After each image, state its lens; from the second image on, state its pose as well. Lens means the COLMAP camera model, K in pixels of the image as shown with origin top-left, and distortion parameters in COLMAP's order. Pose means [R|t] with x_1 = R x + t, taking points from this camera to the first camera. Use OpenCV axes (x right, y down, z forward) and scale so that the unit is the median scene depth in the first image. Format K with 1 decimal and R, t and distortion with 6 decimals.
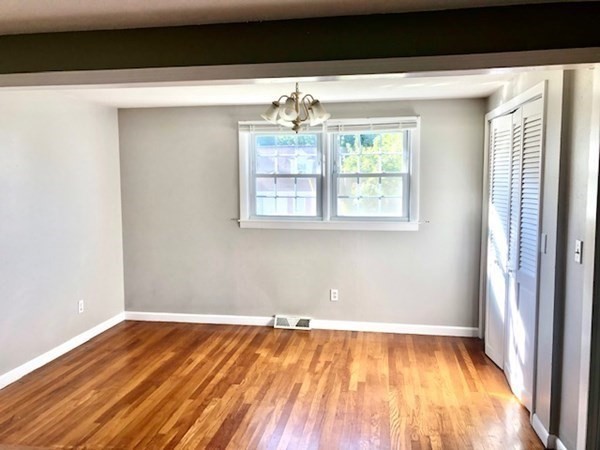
lens RADIAL K [[491.5, 0, 298.3], [0, 491.5, 223.4], [0, 0, 1]] dist [0.055594, -0.060899]
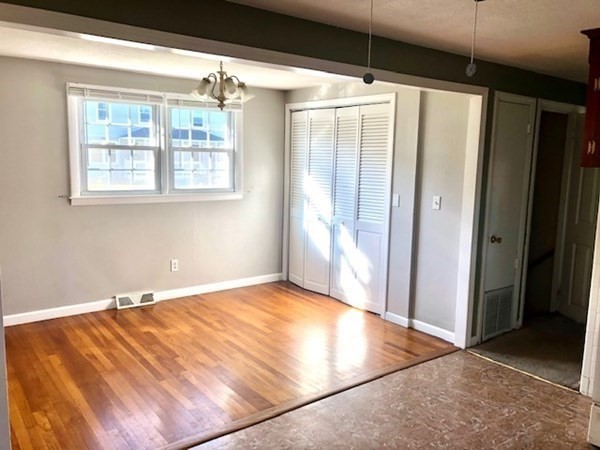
lens RADIAL K [[491.5, 0, 296.7], [0, 491.5, 228.6], [0, 0, 1]] dist [0.055594, -0.060899]
pose [[0.681488, -0.090676, 0.726190, -0.532416], [0.041023, 0.995467, 0.085802, -0.010680], [-0.730679, -0.028683, 0.682119, 0.110900]]
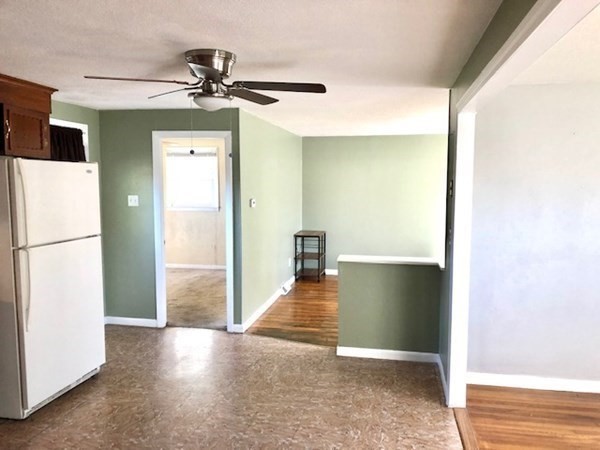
lens RADIAL K [[491.5, 0, 301.1], [0, 491.5, 224.5], [0, 0, 1]] dist [0.055594, -0.060899]
pose [[-0.018915, 0.089564, -0.995801, 0.303865], [-0.089236, 0.991854, 0.090903, -0.036818], [0.995831, 0.090581, -0.010768, 0.361724]]
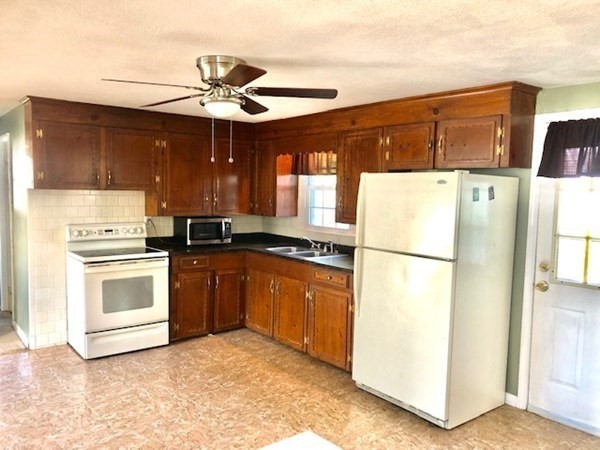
lens RADIAL K [[491.5, 0, 298.7], [0, 491.5, 228.1], [0, 0, 1]] dist [0.055594, -0.060899]
pose [[-0.742770, -0.067816, 0.666103, -0.800073], [0.038565, 0.988872, 0.143681, -0.060099], [-0.668435, 0.132410, -0.731889, 0.633549]]
